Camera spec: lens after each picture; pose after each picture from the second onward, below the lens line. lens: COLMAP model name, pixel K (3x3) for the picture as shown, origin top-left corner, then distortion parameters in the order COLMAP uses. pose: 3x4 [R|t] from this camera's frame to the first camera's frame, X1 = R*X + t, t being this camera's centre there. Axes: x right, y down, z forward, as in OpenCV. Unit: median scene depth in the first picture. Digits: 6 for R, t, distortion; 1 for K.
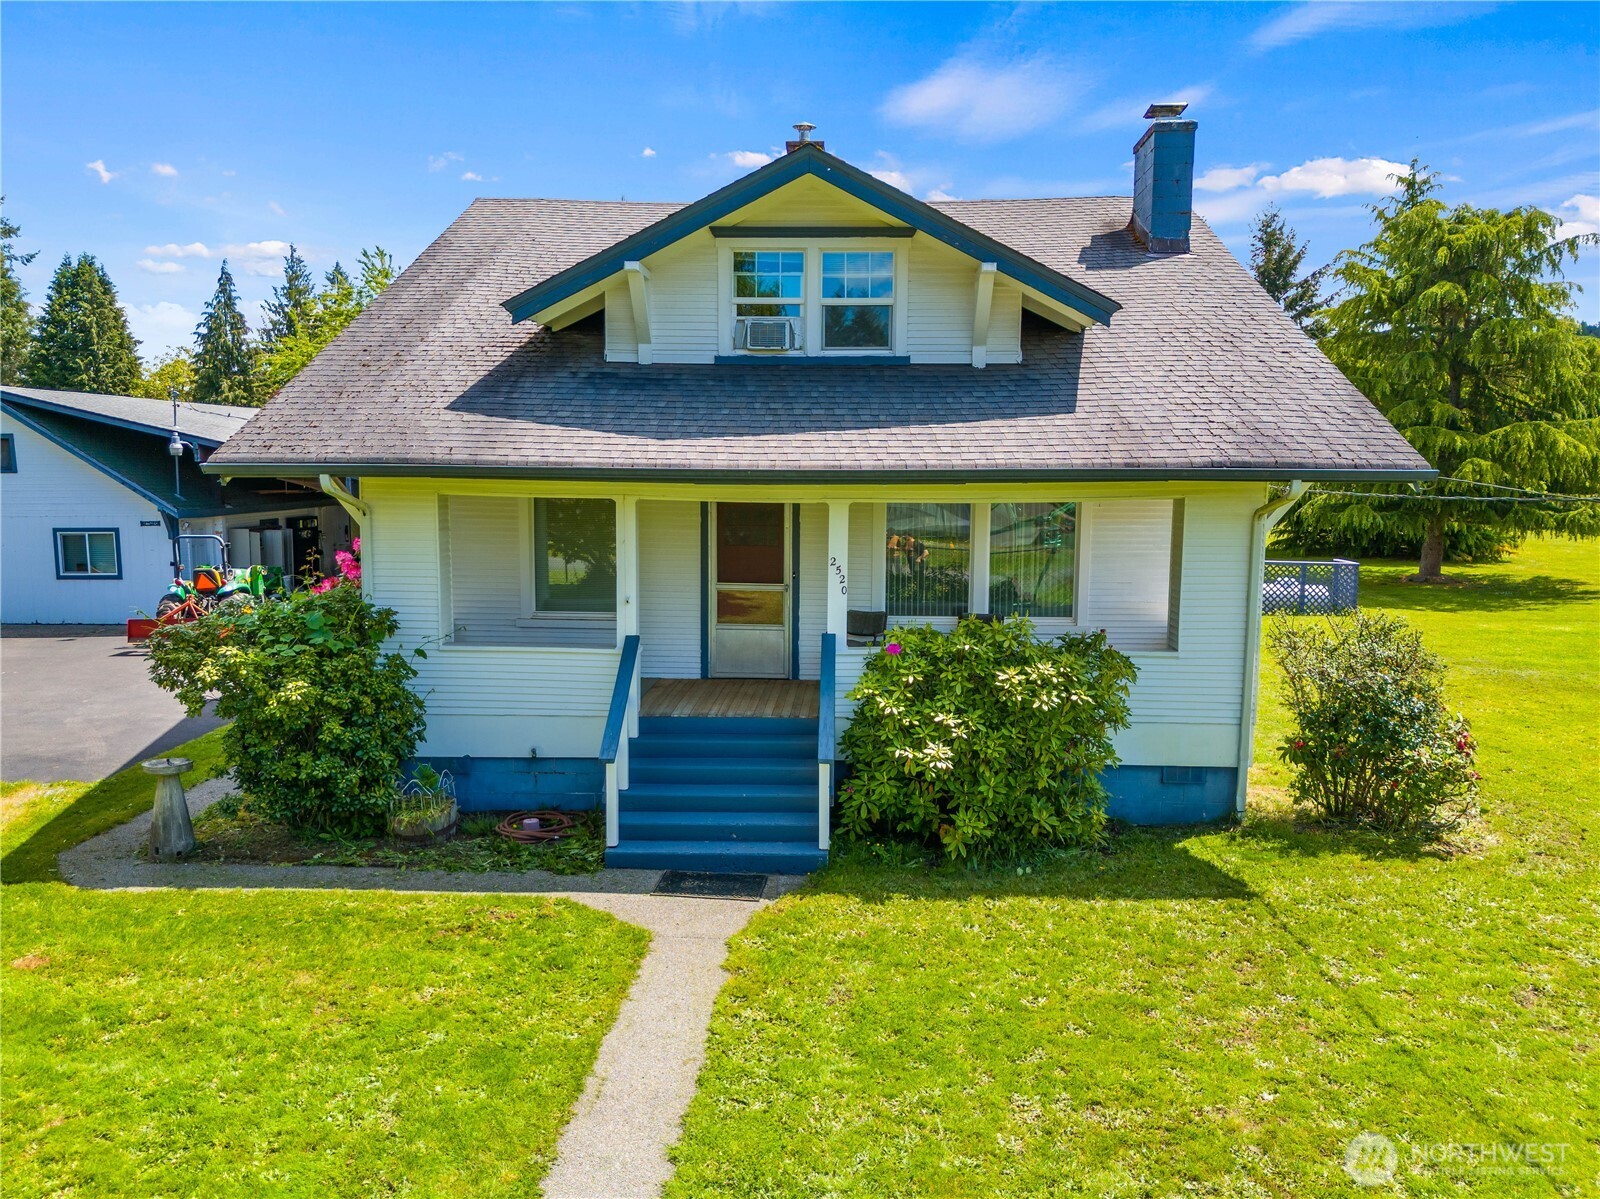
lens RADIAL K [[1193.4, 0, 793.8], [0, 1193.4, 604.3], [0, 0, 1]] dist [0.068345, -0.068602]
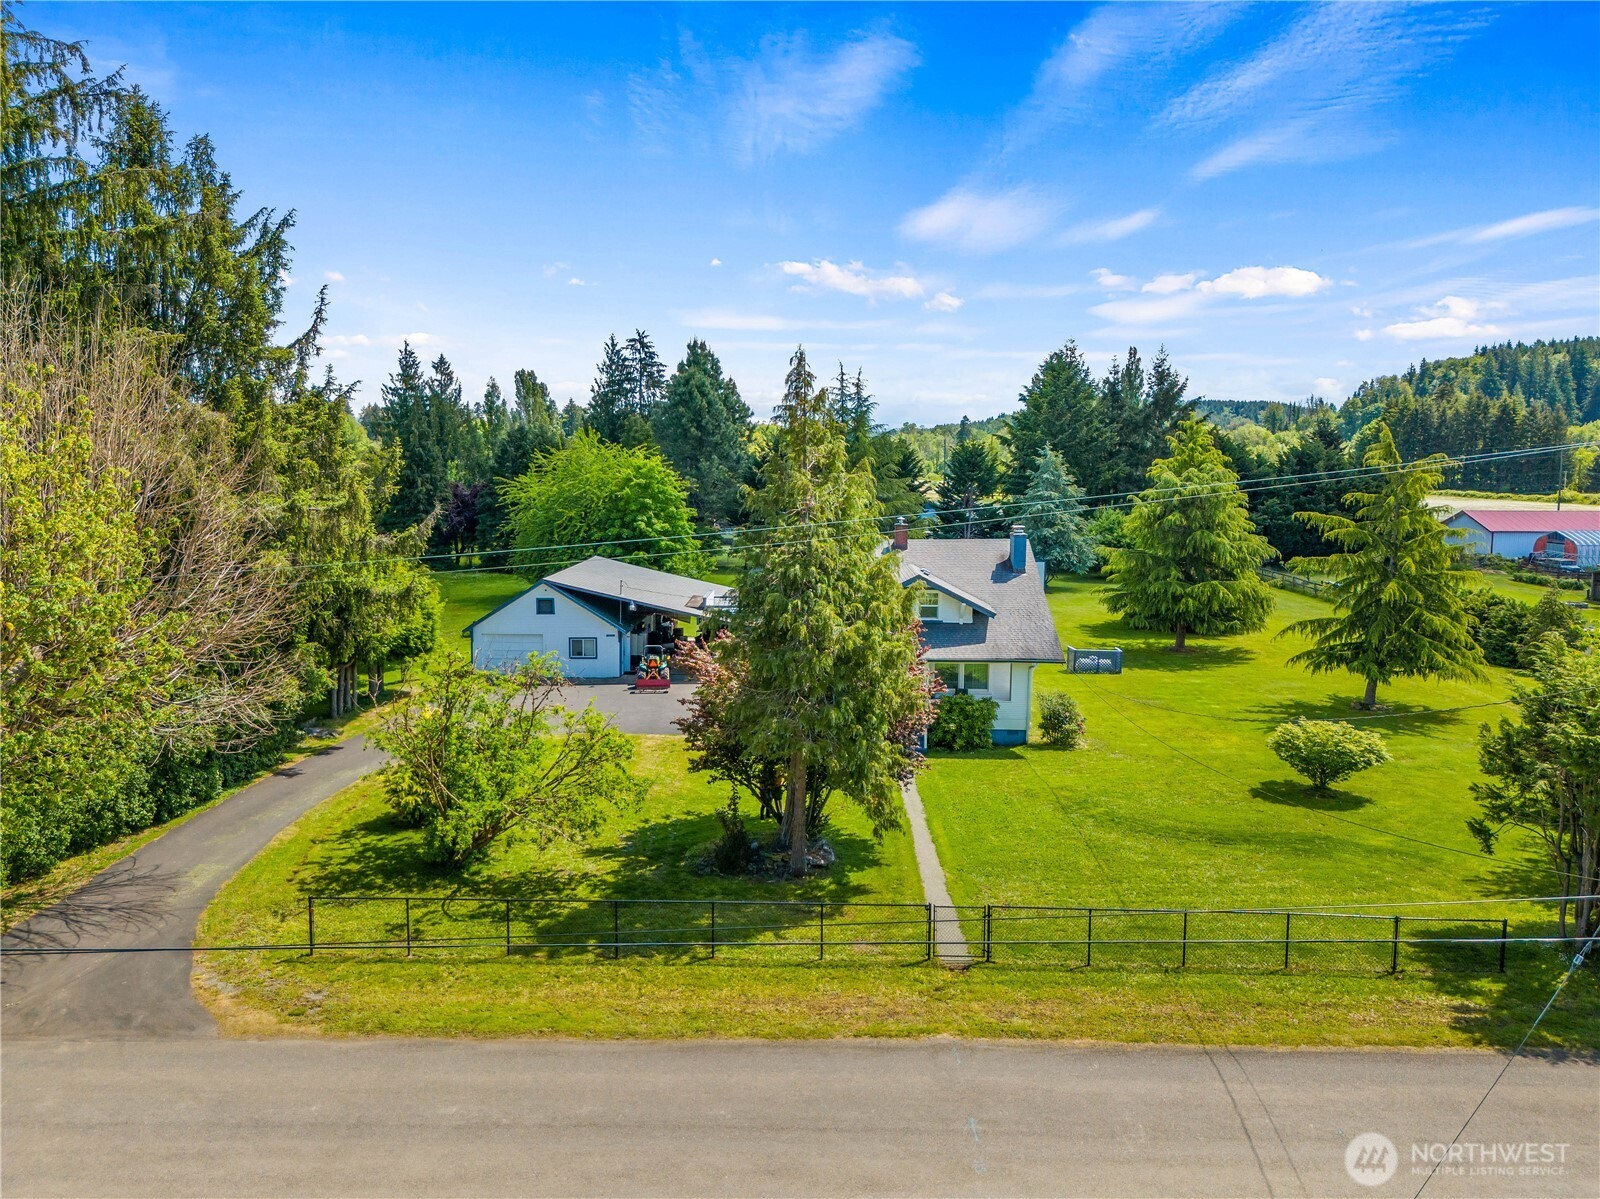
lens RADIAL K [[1193.4, 0, 798.1], [0, 1193.4, 619.6], [0, 0, 1]] dist [0.068345, -0.068602]
pose [[0.999437, 0.001335, 0.033516, -0.527532], [-0.001836, 0.999887, 0.014928, -0.292618], [-0.033492, -0.014981, 0.999327, -2.981470]]
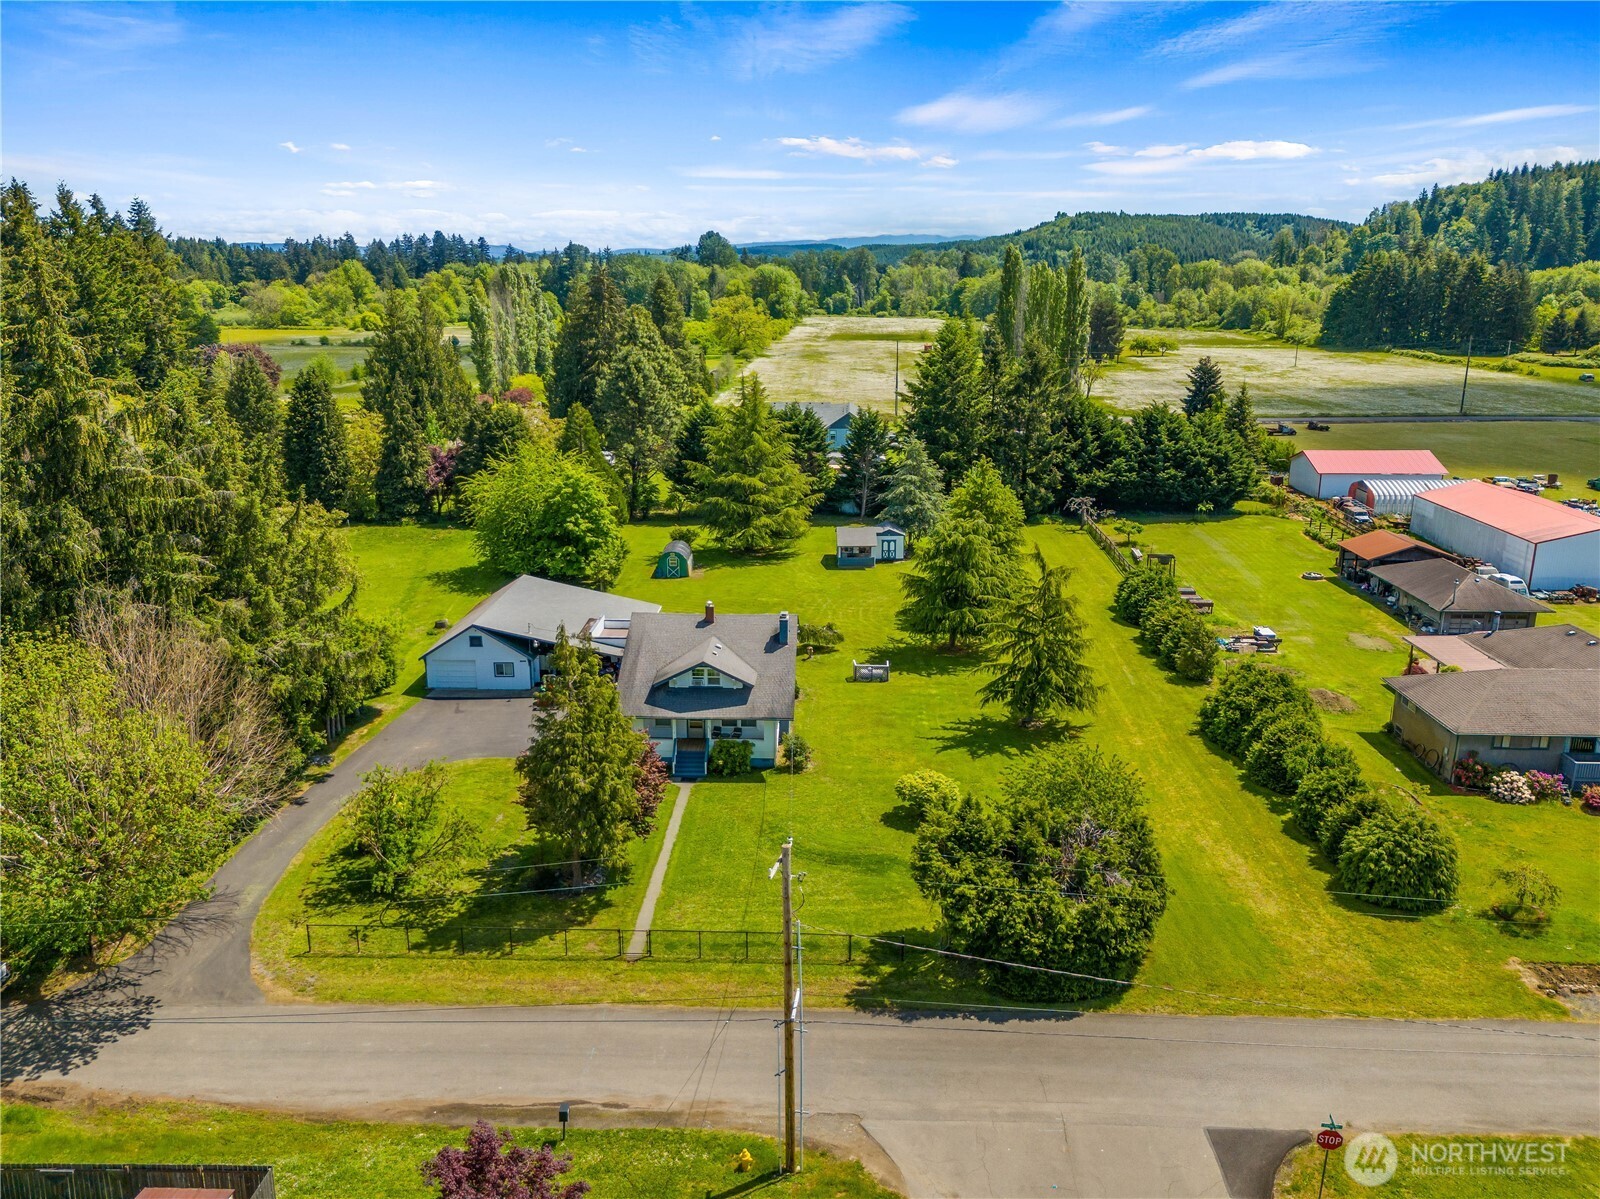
lens RADIAL K [[1193.4, 0, 804.5], [0, 1193.4, 598.0], [0, 0, 1]] dist [0.068345, -0.068602]
pose [[0.999792, -0.004472, 0.019908, 0.415174], [0.001367, 0.988171, 0.153352, -1.649200], [-0.020359, -0.153293, 0.987971, -5.024572]]
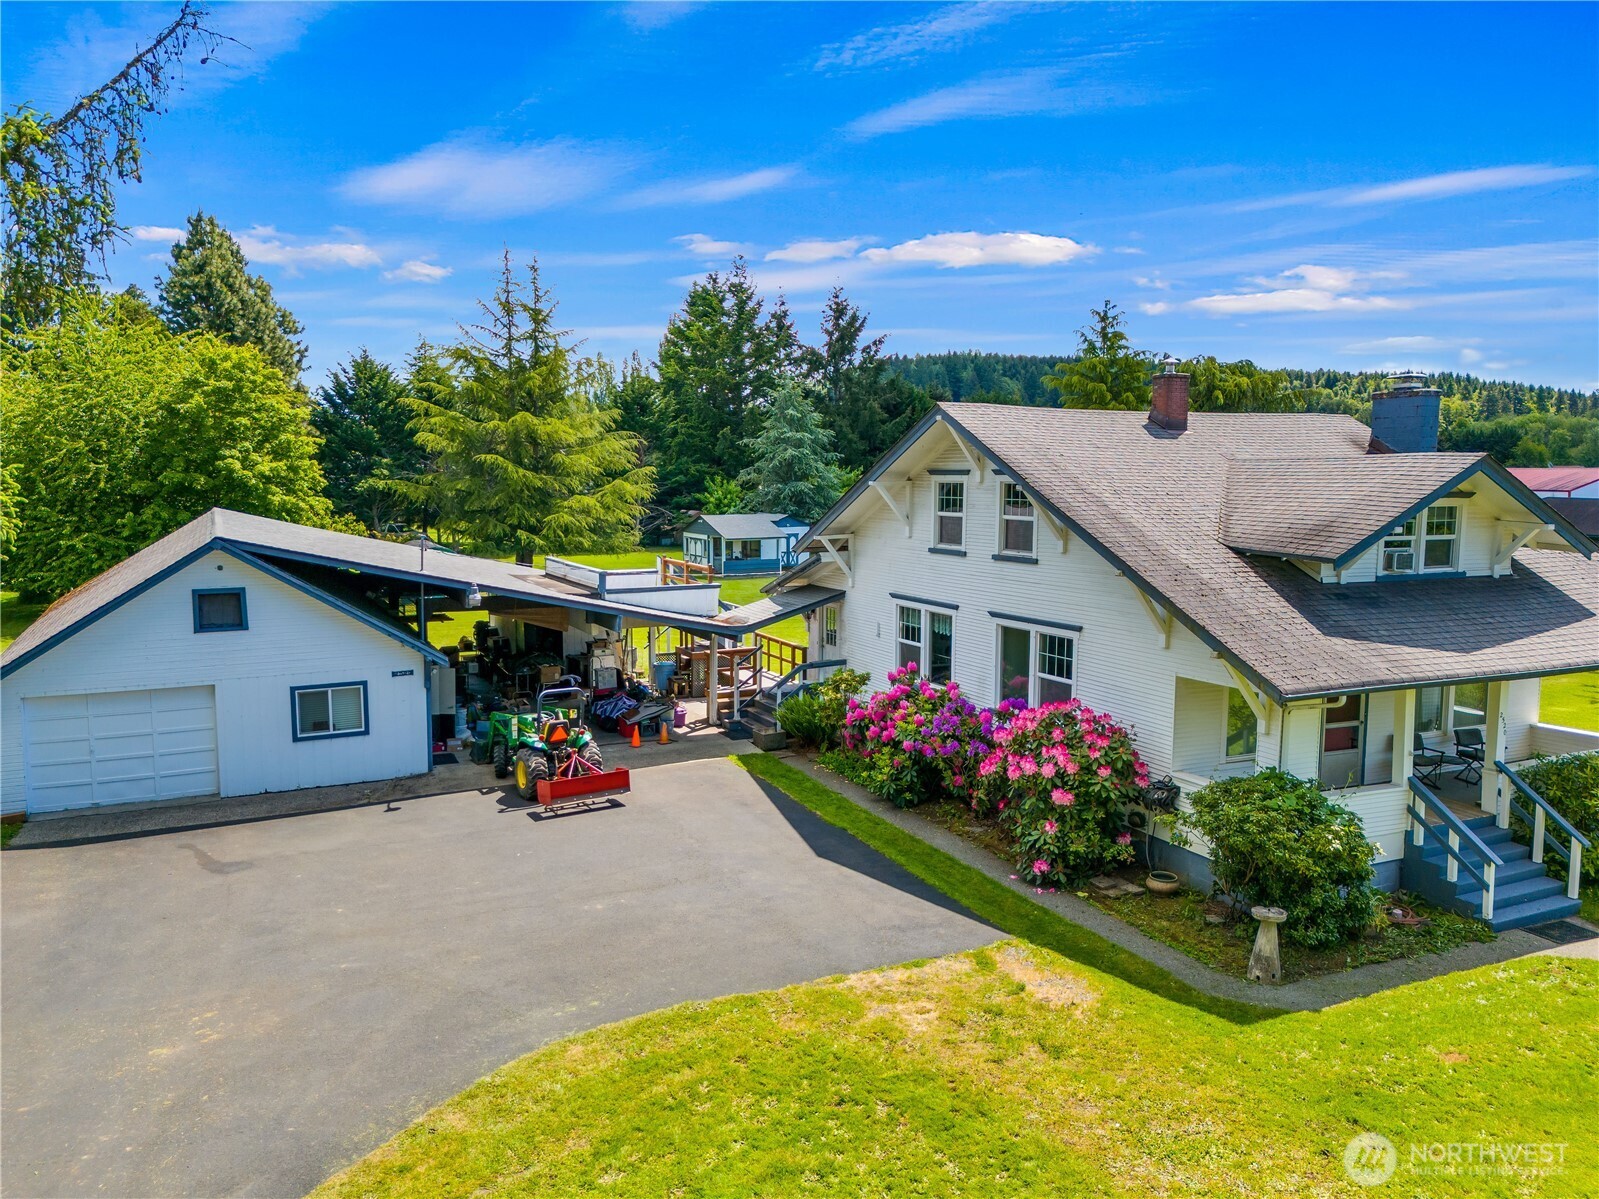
lens RADIAL K [[1192.6, 0, 791.0], [0, 1192.6, 603.2], [0, 0, 1]] dist [0.068345, -0.068602]
pose [[0.878654, -0.053995, 0.474396, -1.549565], [0.054501, 0.998433, 0.012697, -0.256352], [-0.474338, 0.014698, 0.880220, 0.037401]]
